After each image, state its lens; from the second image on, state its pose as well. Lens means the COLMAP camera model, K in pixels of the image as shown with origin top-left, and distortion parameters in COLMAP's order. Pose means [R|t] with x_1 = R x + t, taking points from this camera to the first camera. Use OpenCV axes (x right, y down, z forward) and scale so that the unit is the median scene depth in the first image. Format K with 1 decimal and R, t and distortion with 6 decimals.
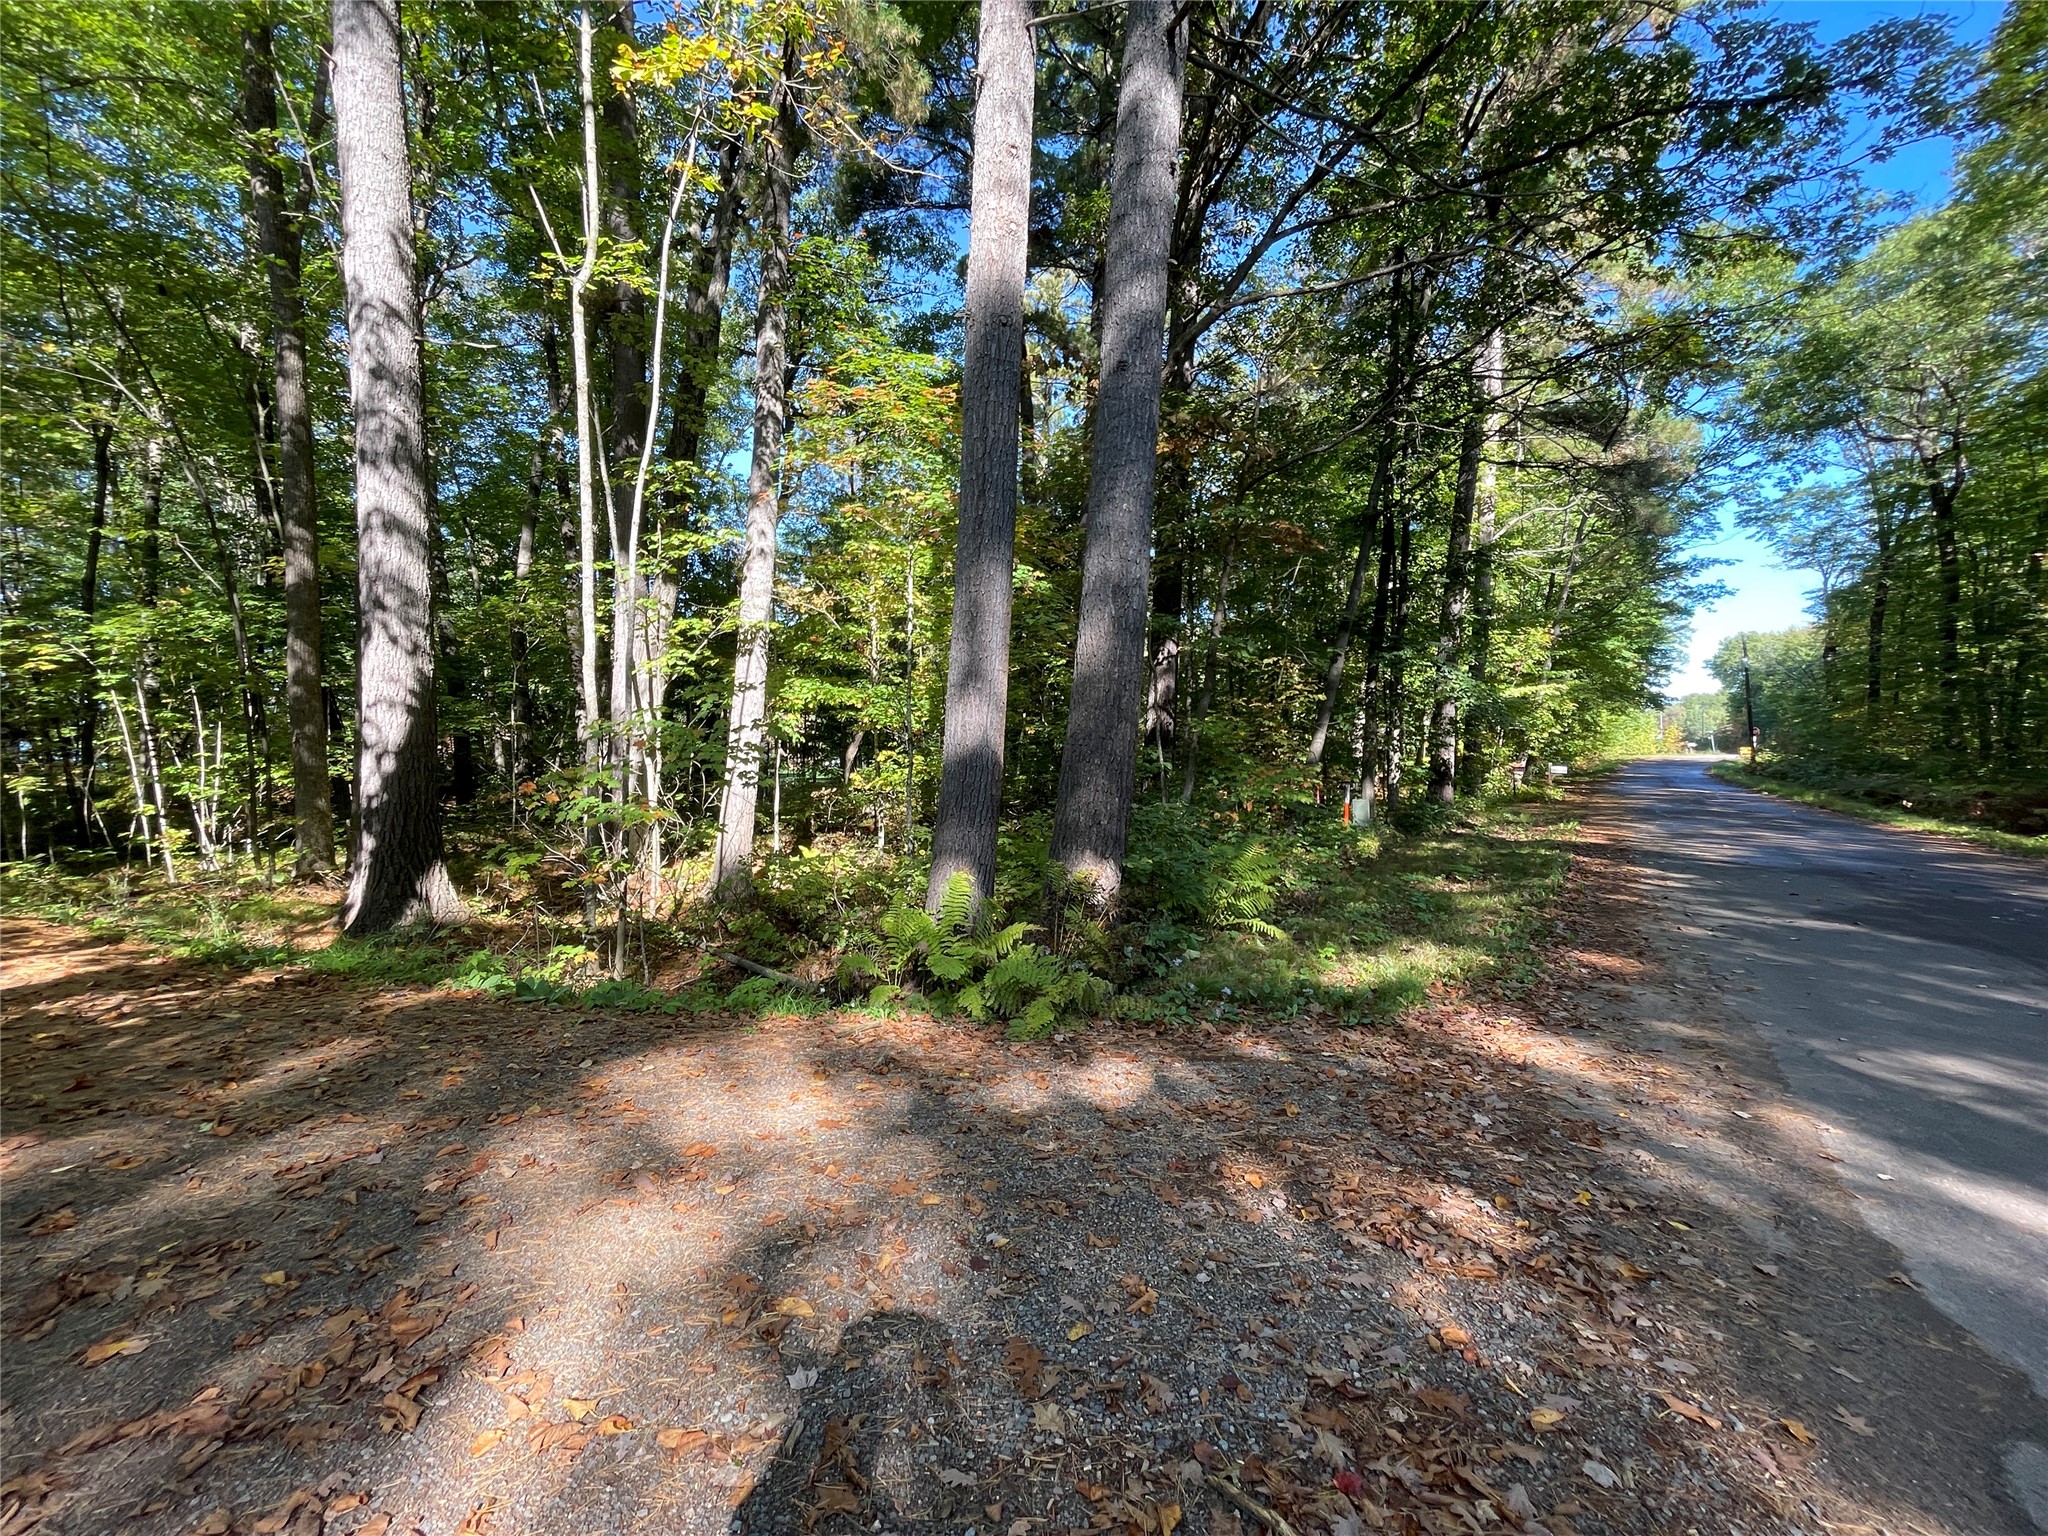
lens RADIAL K [[827.8, 0, 1016.7], [0, 827.8, 767.3], [0, 0, 1]] dist [-0.001035, 0.000382]
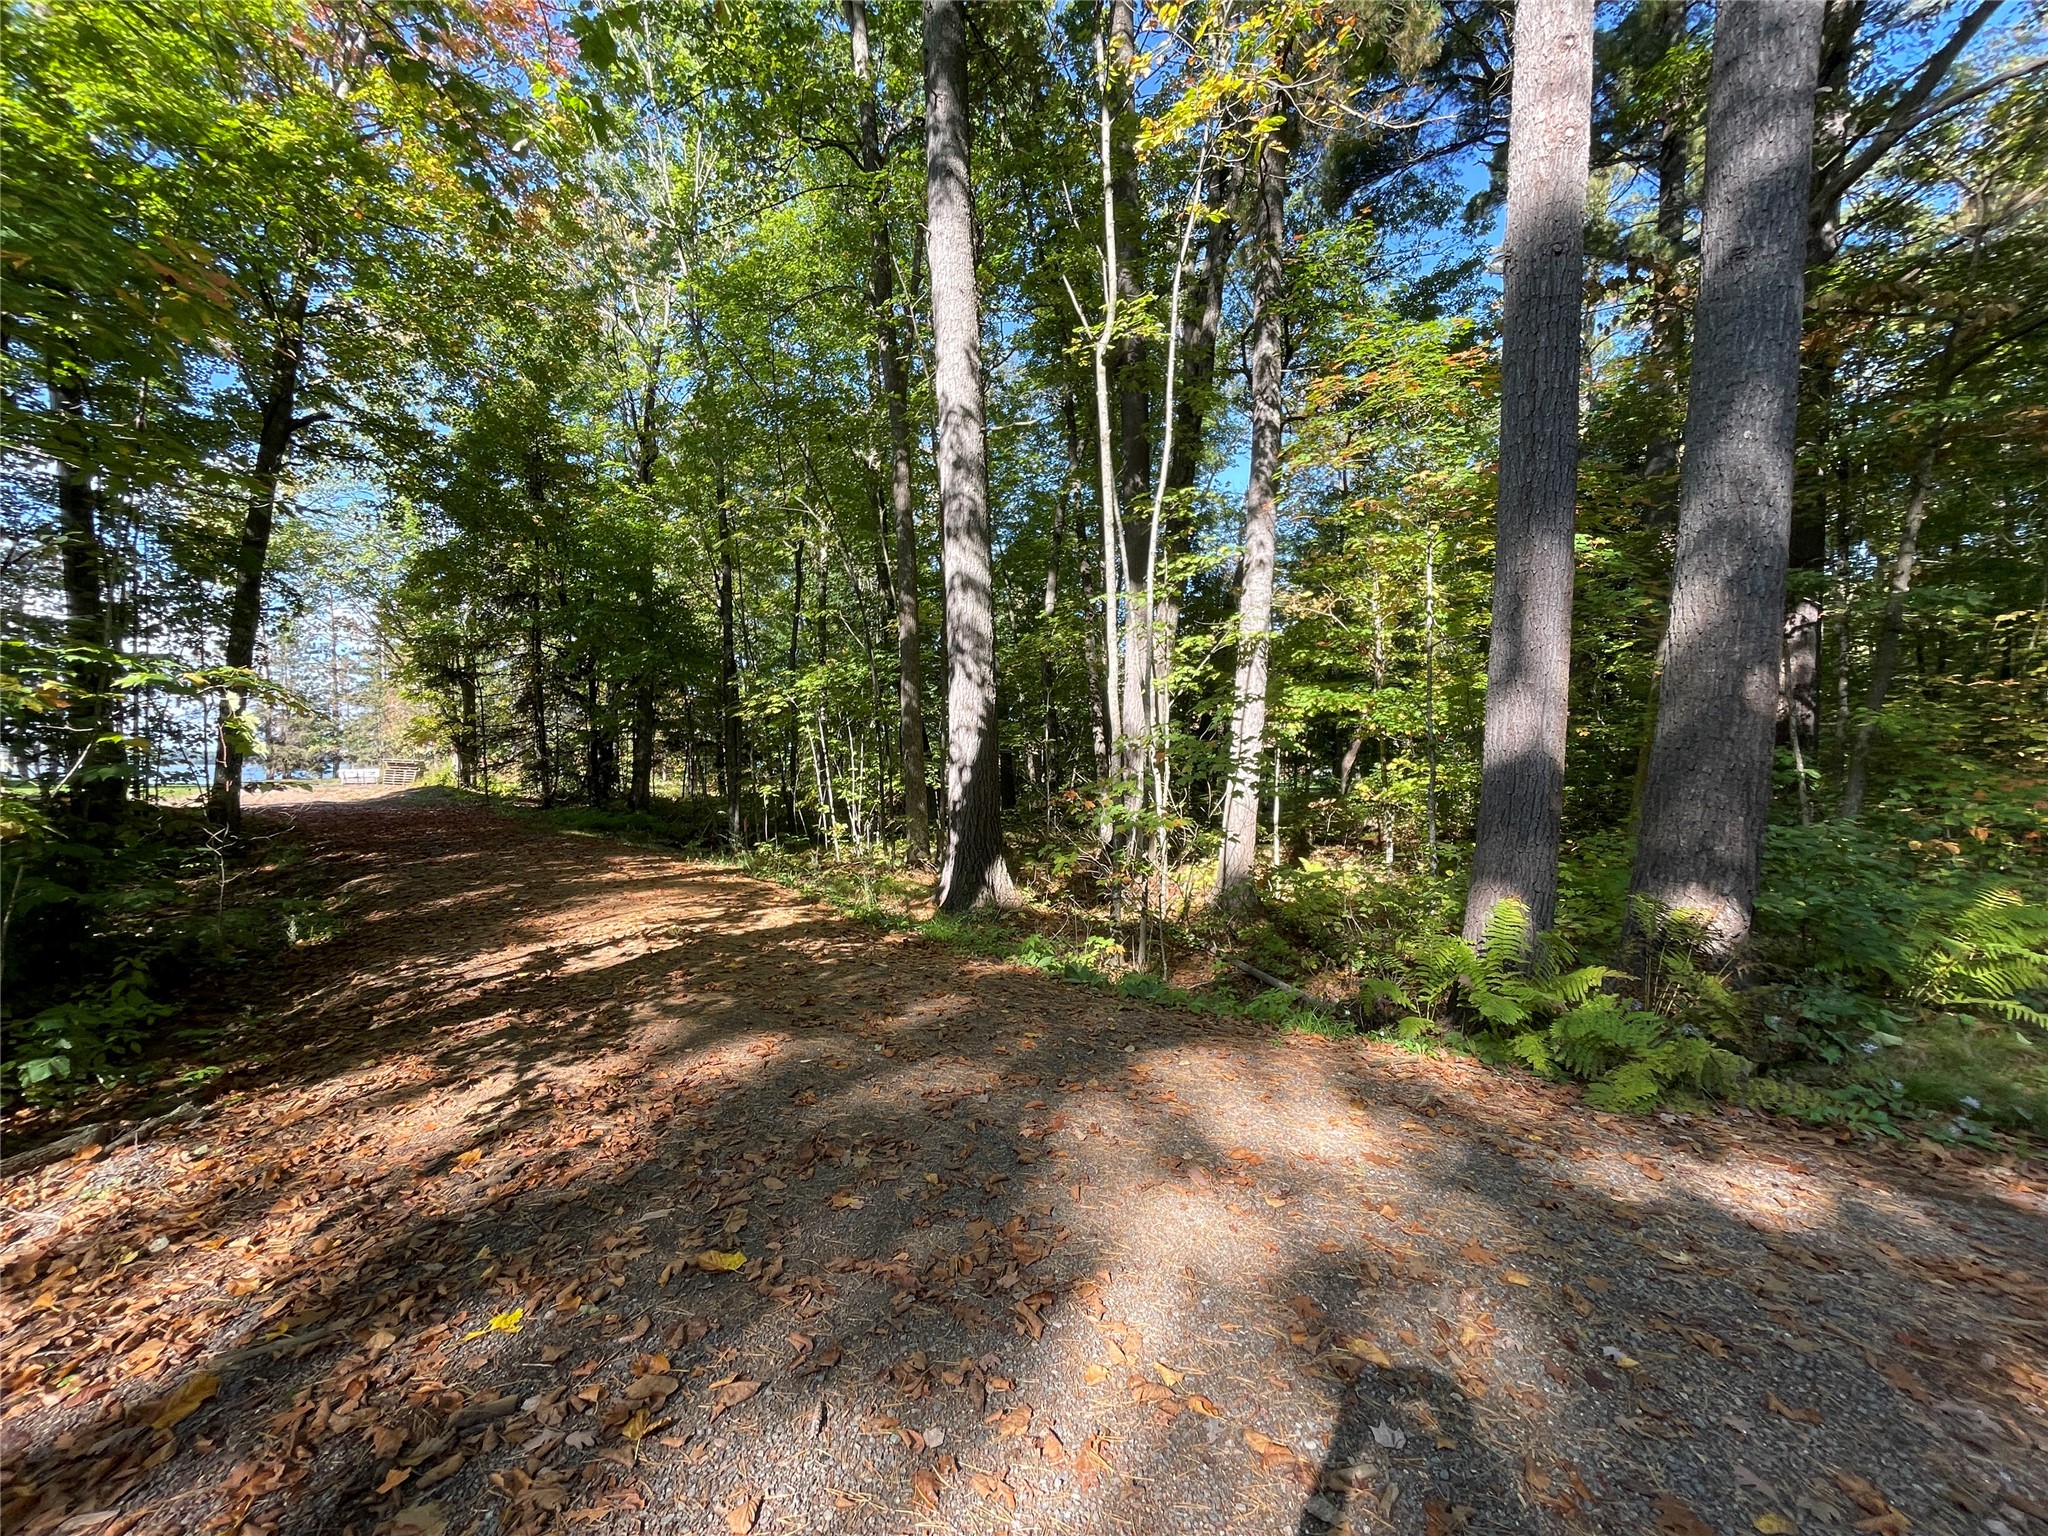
lens RADIAL K [[825.9, 0, 1015.7], [0, 825.9, 770.2], [0, 0, 1]] dist [-0.001583, -0.000138]
pose [[0.841385, -0.007294, -0.540386, -0.024502], [0.003148, 0.999958, -0.008596, -0.001314], [0.540426, 0.005532, 0.841373, -0.003663]]
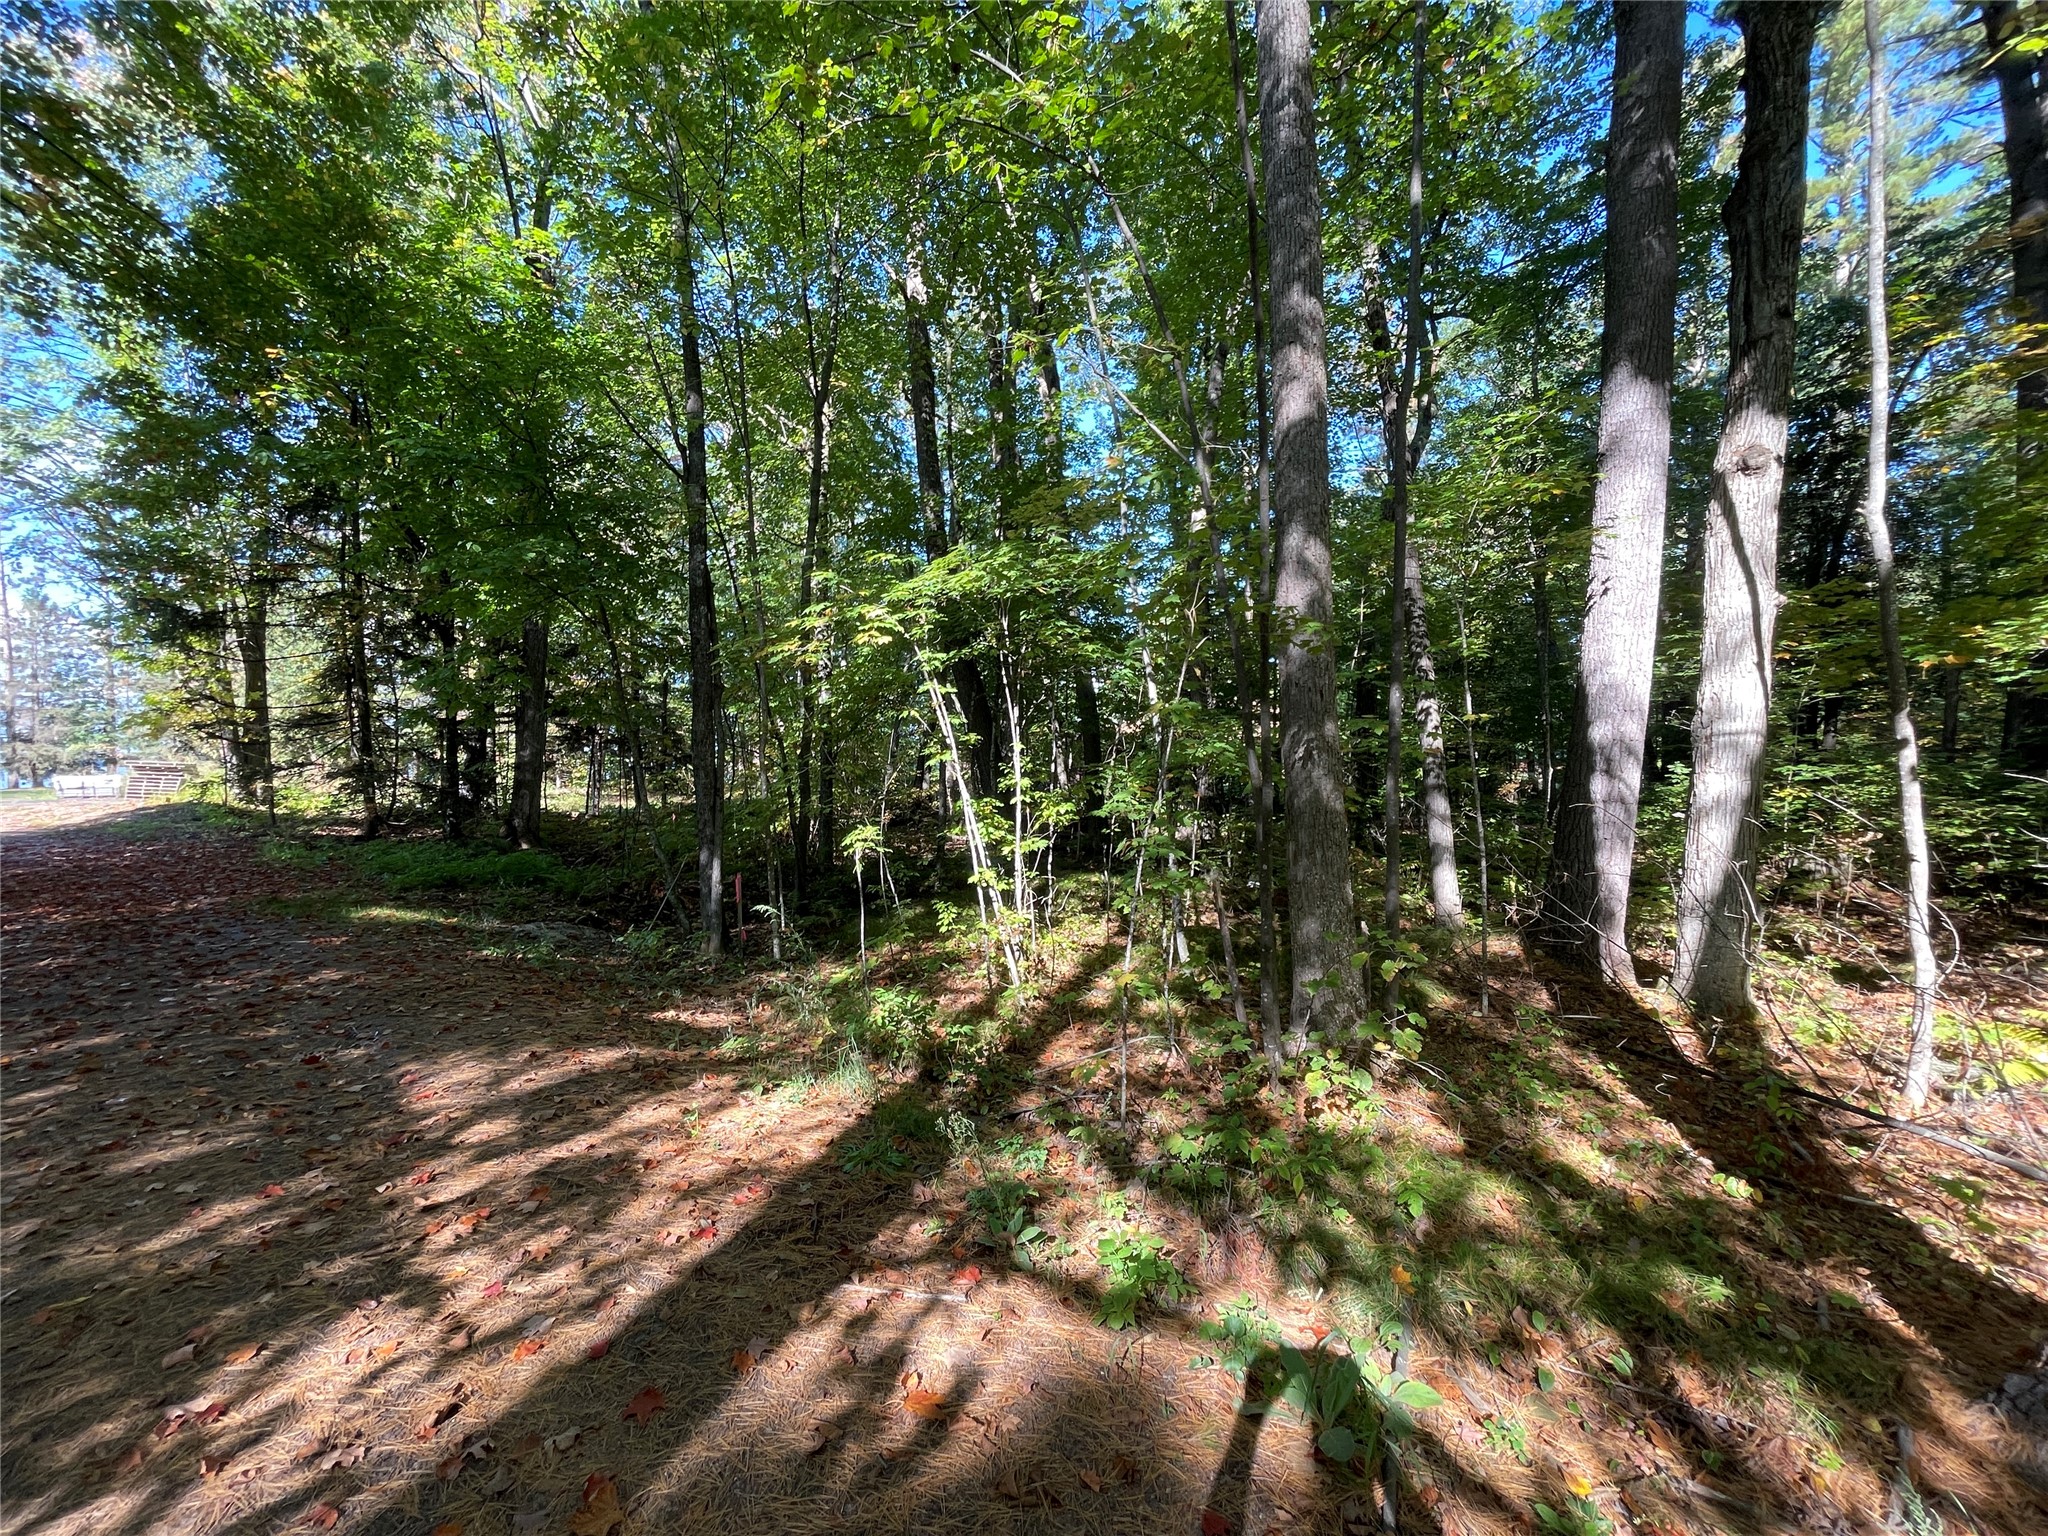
lens RADIAL K [[827.8, 0, 1016.7], [0, 827.8, 767.3], [0, 0, 1]] dist [-0.001035, 0.000382]
pose [[0.892992, -0.012253, -0.449907, -0.895649], [0.006673, 0.999880, -0.013985, -0.020202], [0.450024, 0.009486, 0.892966, 0.575075]]
